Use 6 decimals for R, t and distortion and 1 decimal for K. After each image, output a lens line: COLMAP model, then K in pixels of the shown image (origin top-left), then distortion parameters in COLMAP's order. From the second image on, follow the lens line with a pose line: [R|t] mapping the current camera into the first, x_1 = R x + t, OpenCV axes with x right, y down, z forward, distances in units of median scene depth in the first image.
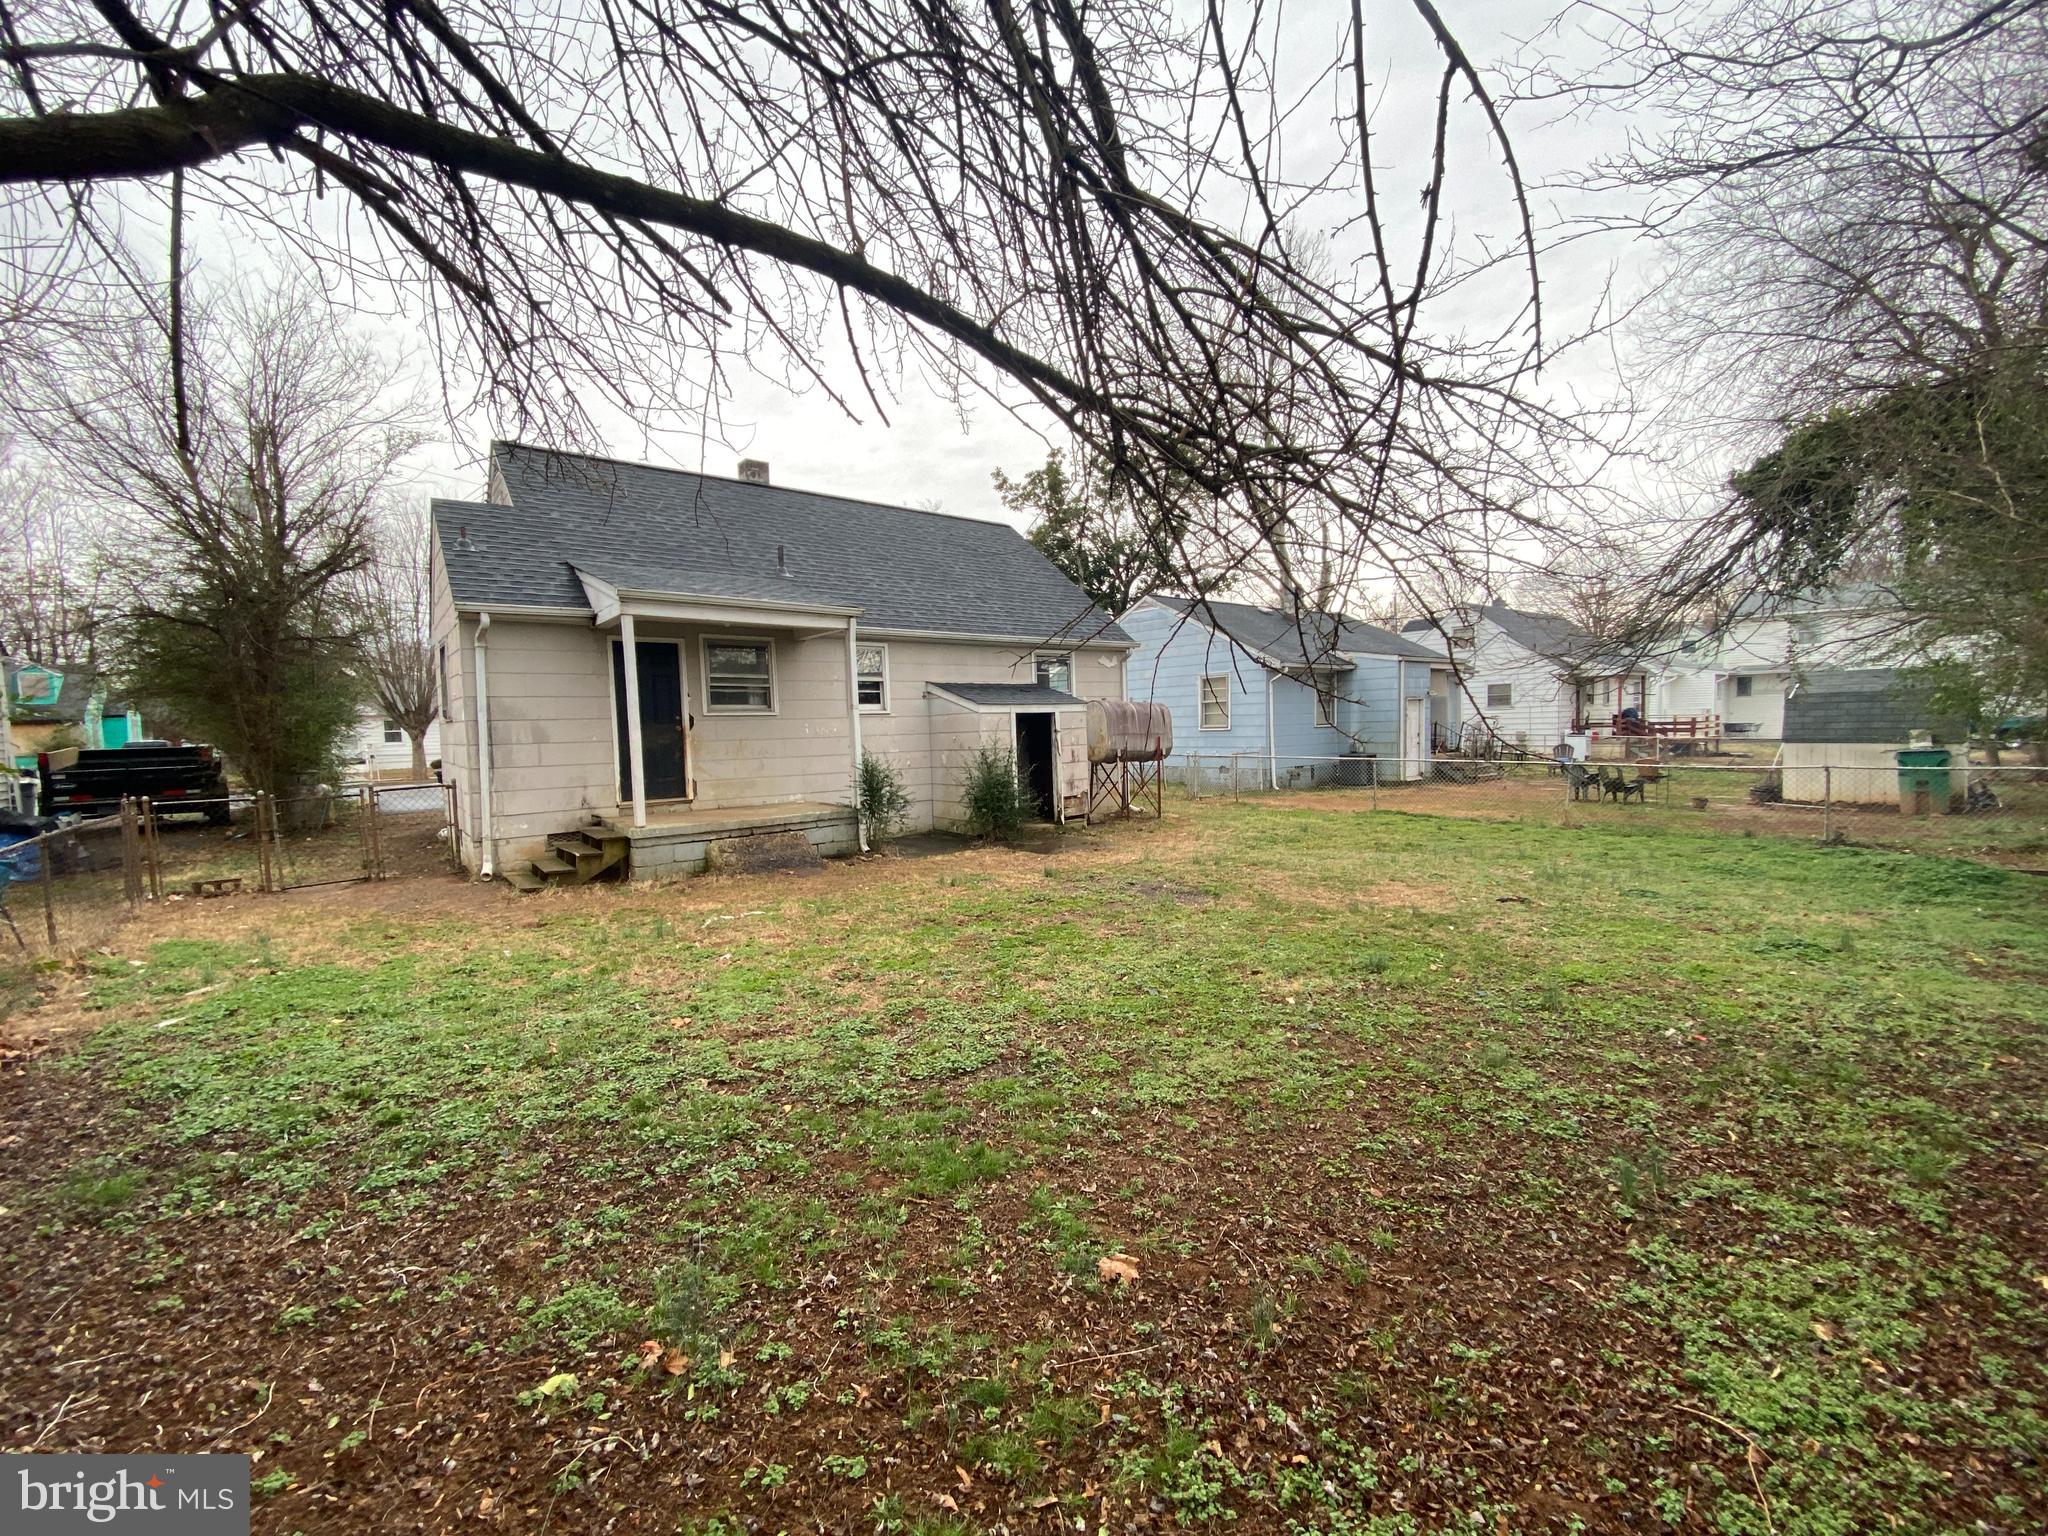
lens RADIAL K [[836.9, 0, 1024.0], [0, 836.9, 768.0], [0, 0, 1]] dist [0.060450, -0.034639]
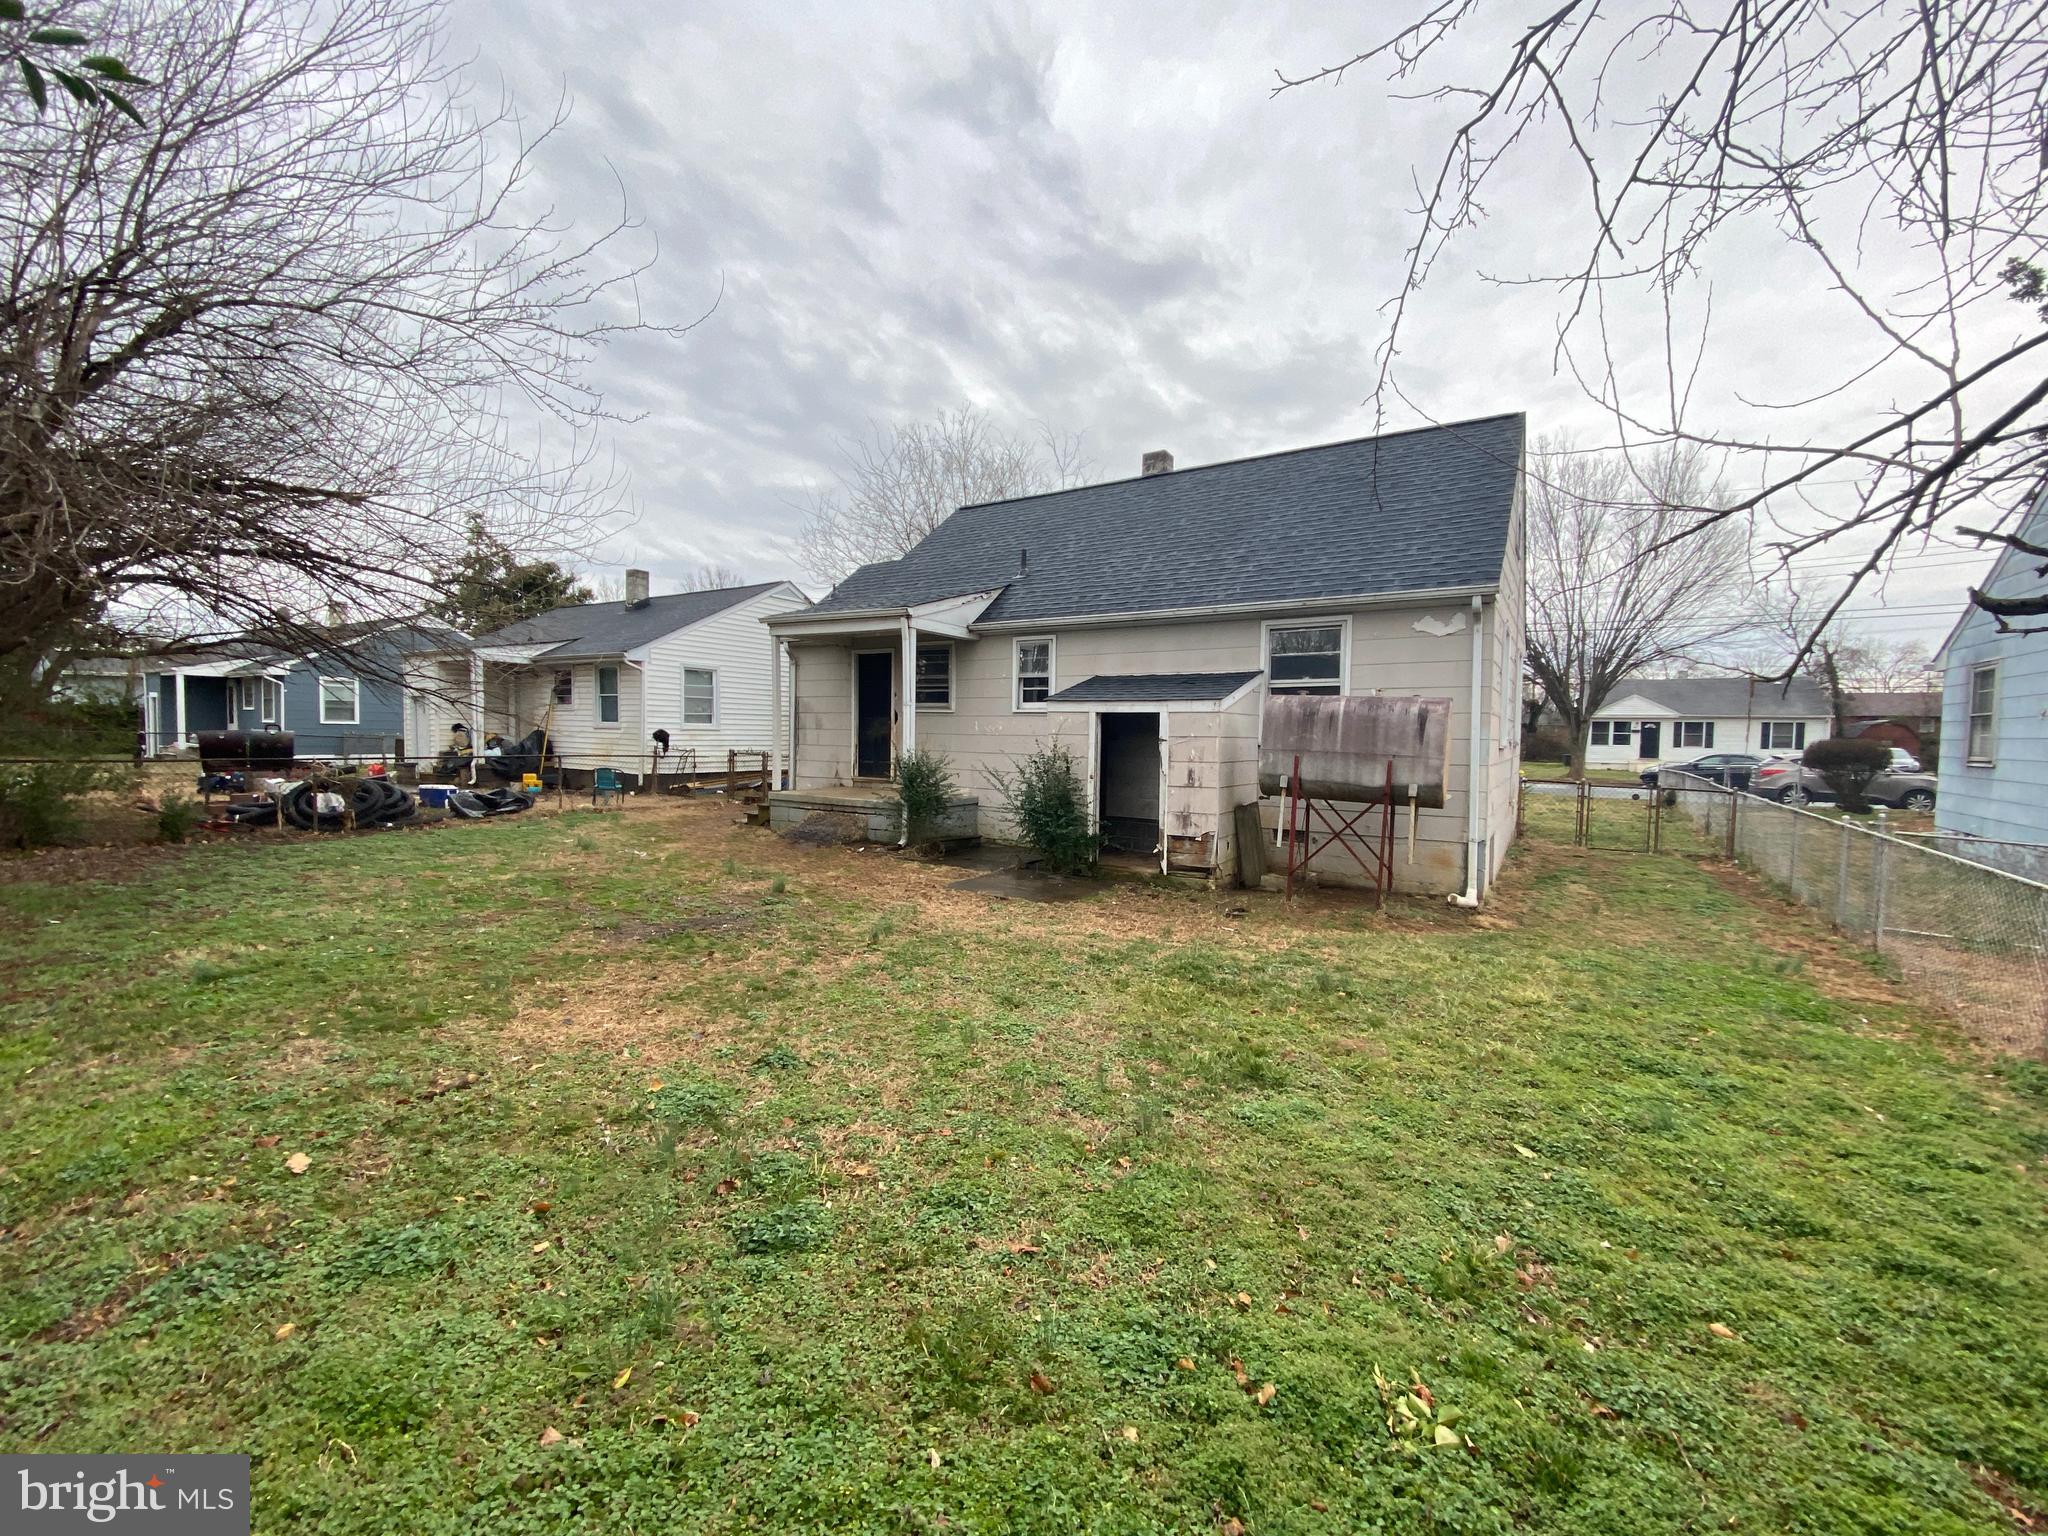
lens RADIAL K [[844.3, 0, 1024.0], [0, 844.3, 768.0], [0, 0, 1]] dist [0.095697, -0.056118]
pose [[0.332735, 0.064152, -0.940836, 0.669169], [-0.085511, 0.995626, 0.037646, -0.037148], [0.939135, 0.067925, 0.336765, 0.662286]]
